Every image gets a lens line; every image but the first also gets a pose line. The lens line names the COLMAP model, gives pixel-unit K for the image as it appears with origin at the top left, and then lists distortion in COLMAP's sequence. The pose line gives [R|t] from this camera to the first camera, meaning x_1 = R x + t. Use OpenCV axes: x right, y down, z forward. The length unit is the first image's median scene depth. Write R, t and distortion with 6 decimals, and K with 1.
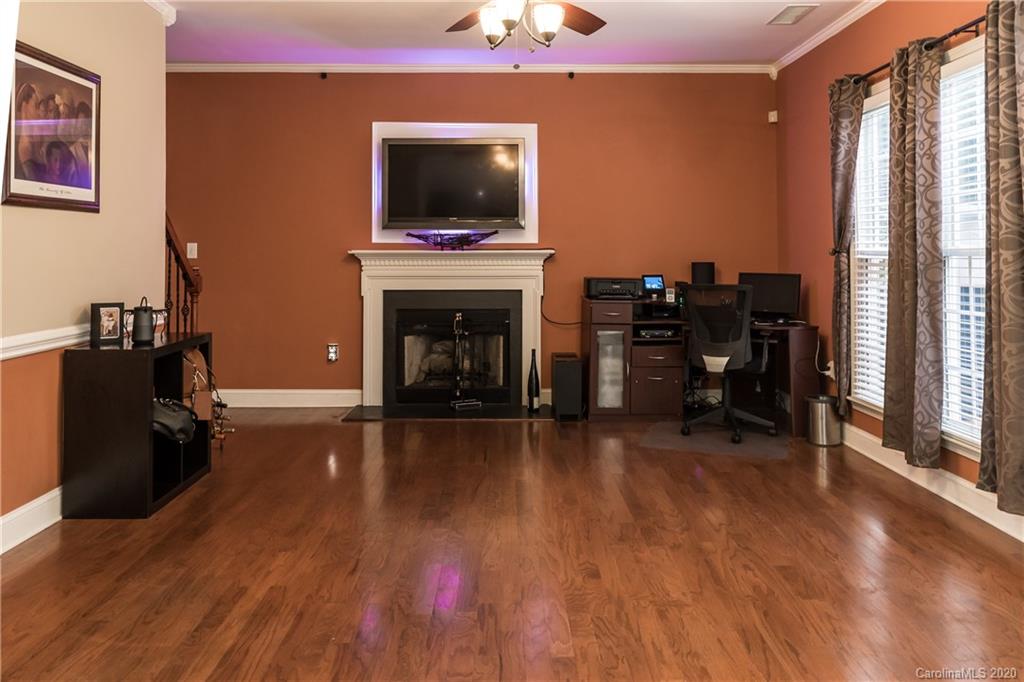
lens RADIAL K [[762.5, 0, 512.0], [0, 762.5, 341.0], [0, 0, 1]] dist [0.002294, -0.005276]
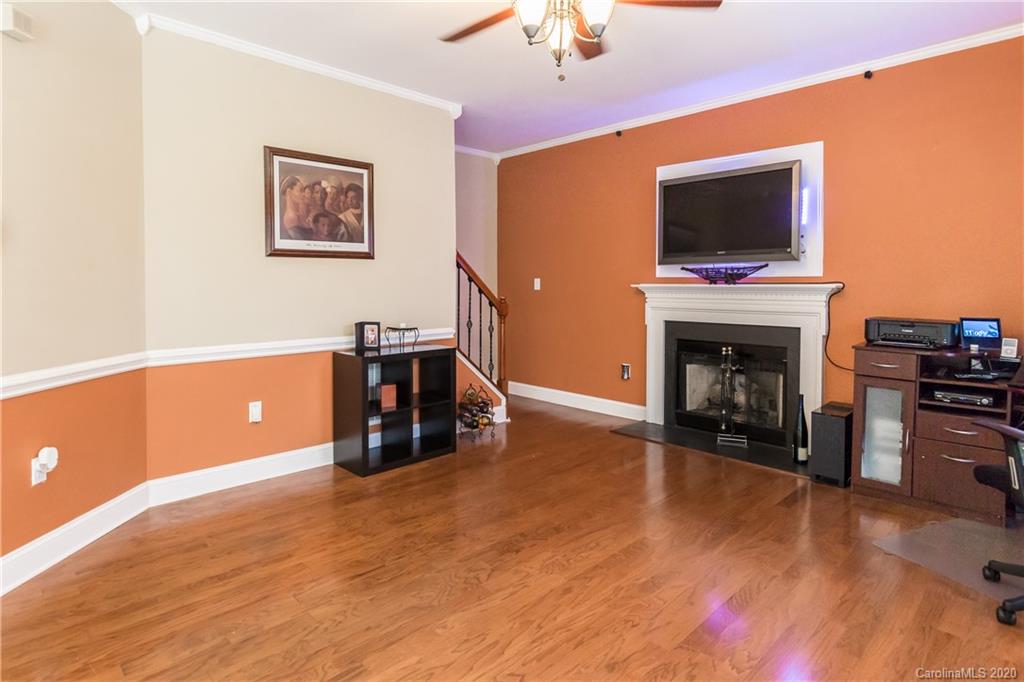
lens RADIAL K [[548.2, 0, 512.0], [0, 548.2, 341.0], [0, 0, 1]] dist [0.000086, -0.000287]
pose [[0.687392, 0.076458, -0.722251, 0.264426], [-0.083559, 0.996165, 0.025929, -0.041462], [0.721464, 0.042528, 0.691145, 0.316475]]
